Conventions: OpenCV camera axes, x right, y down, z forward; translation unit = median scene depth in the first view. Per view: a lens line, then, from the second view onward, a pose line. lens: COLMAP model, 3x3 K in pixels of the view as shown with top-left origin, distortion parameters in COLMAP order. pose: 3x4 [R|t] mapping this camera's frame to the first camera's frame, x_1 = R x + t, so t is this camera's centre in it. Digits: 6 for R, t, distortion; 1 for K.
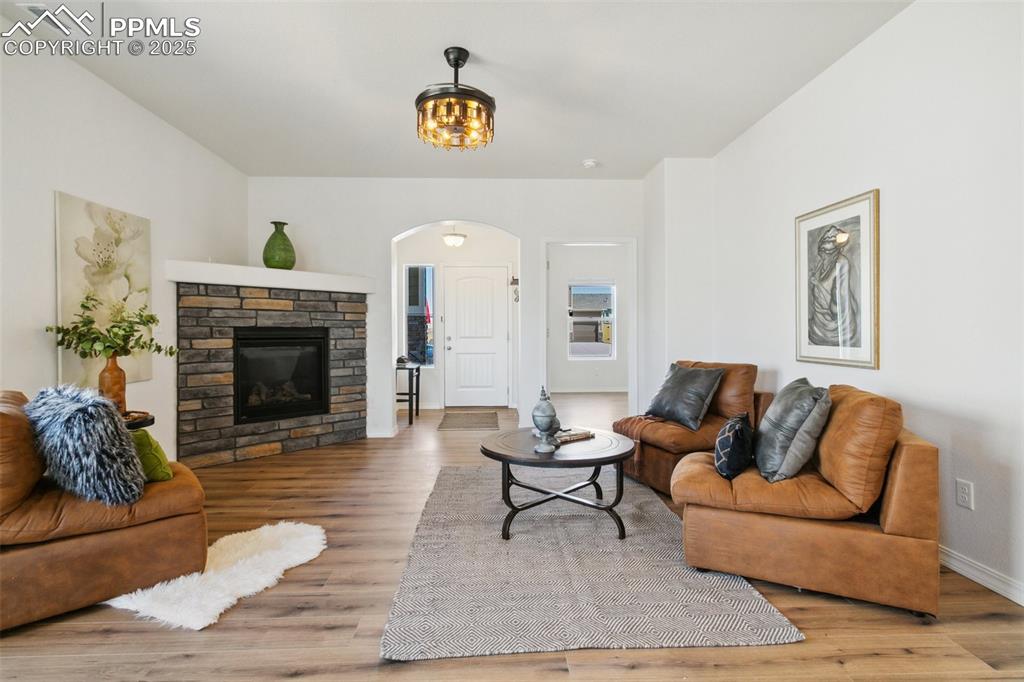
lens RADIAL K [[487.3, 0, 502.9], [0, 487.3, 333.3], [0, 0, 1]] dist [-0.001123, 0.001468]
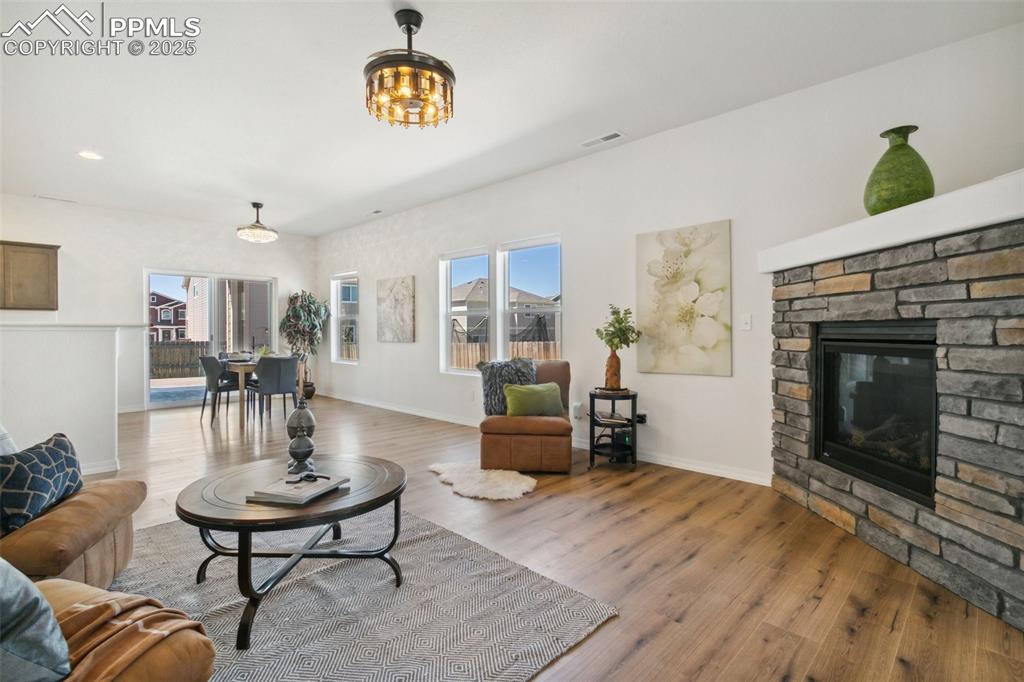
lens RADIAL K [[487.3, 0, 505.2], [0, 487.3, 333.0], [0, 0, 1]] dist [-0.001123, 0.001468]
pose [[-0.722608, 0.007594, -0.691216, 0.321537], [0.002266, 0.999960, 0.008617, -0.005426], [0.691254, 0.004661, -0.722596, 1.429603]]
